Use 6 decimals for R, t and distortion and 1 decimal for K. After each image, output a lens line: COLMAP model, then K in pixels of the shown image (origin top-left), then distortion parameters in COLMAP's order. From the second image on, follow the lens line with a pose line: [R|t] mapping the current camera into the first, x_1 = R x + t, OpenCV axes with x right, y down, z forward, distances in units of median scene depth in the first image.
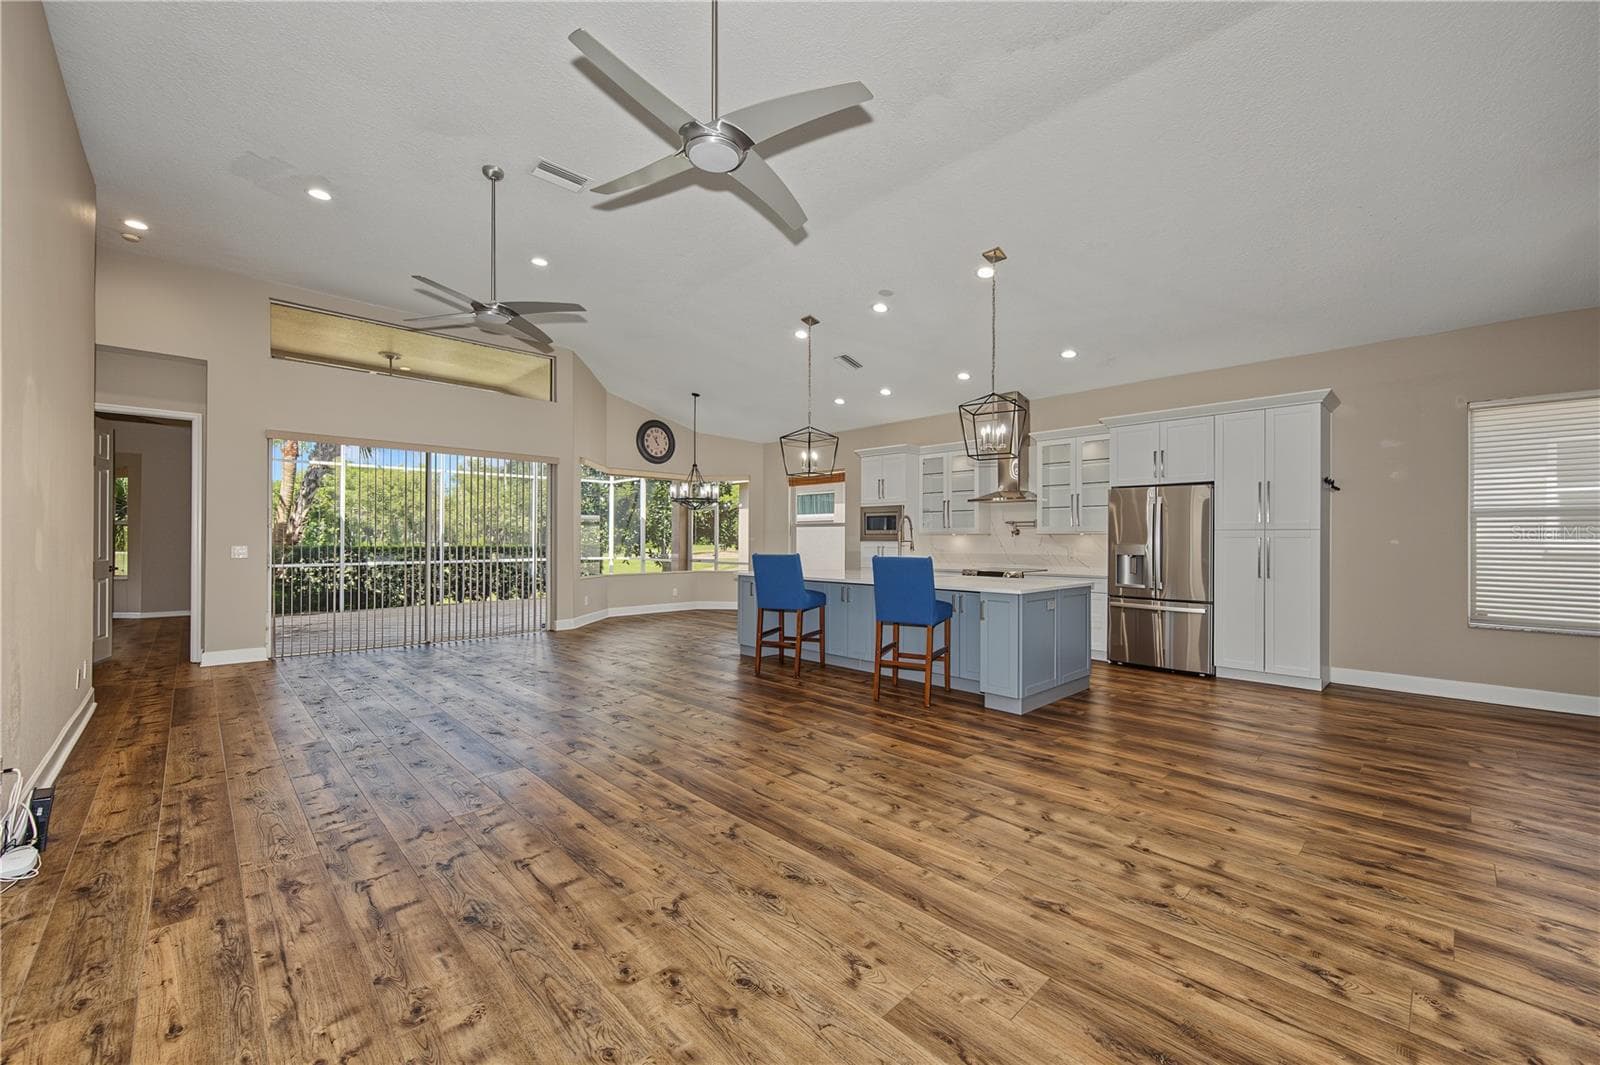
lens RADIAL K [[627.5, 0, 811.6], [0, 627.5, 537.7], [0, 0, 1]] dist [0.003080, -0.001098]
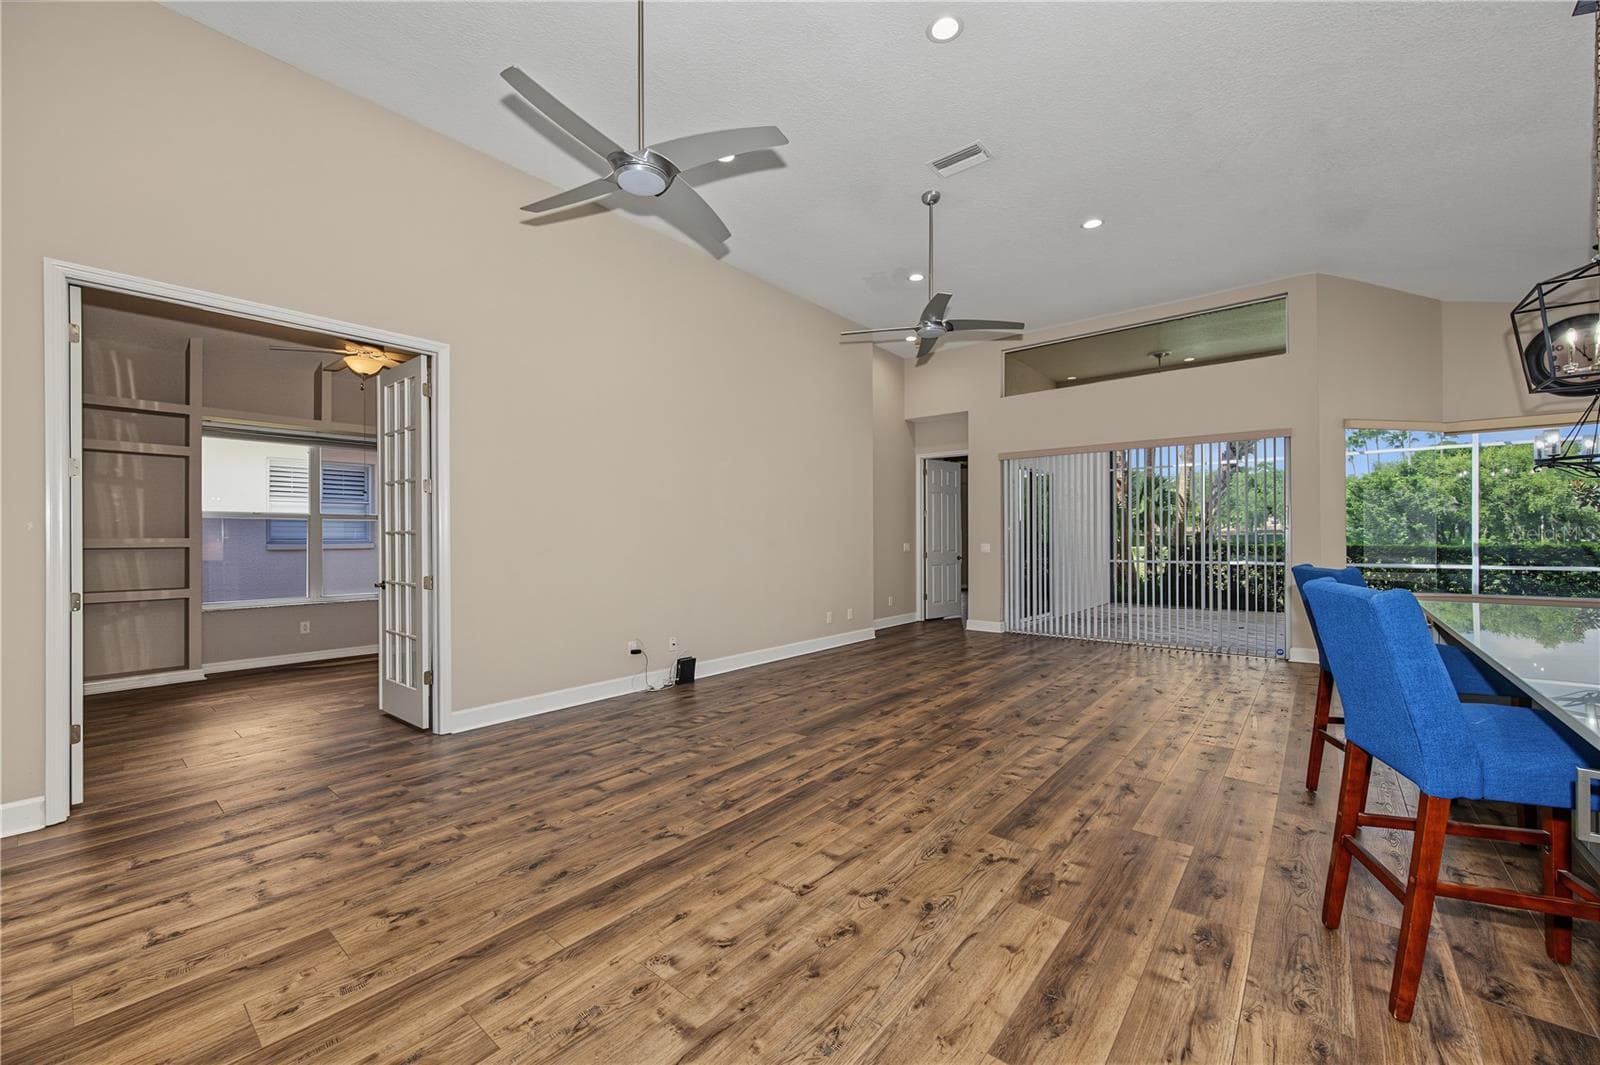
lens RADIAL K [[627.5, 0, 796.4], [0, 627.5, 532.6], [0, 0, 1]] dist [0.003080, -0.001098]
pose [[0.095010, -0.009246, -0.995433, 0.838898], [0.005791, 0.999945, -0.008735, -0.001423], [0.995459, -0.004935, 0.095058, 1.051229]]
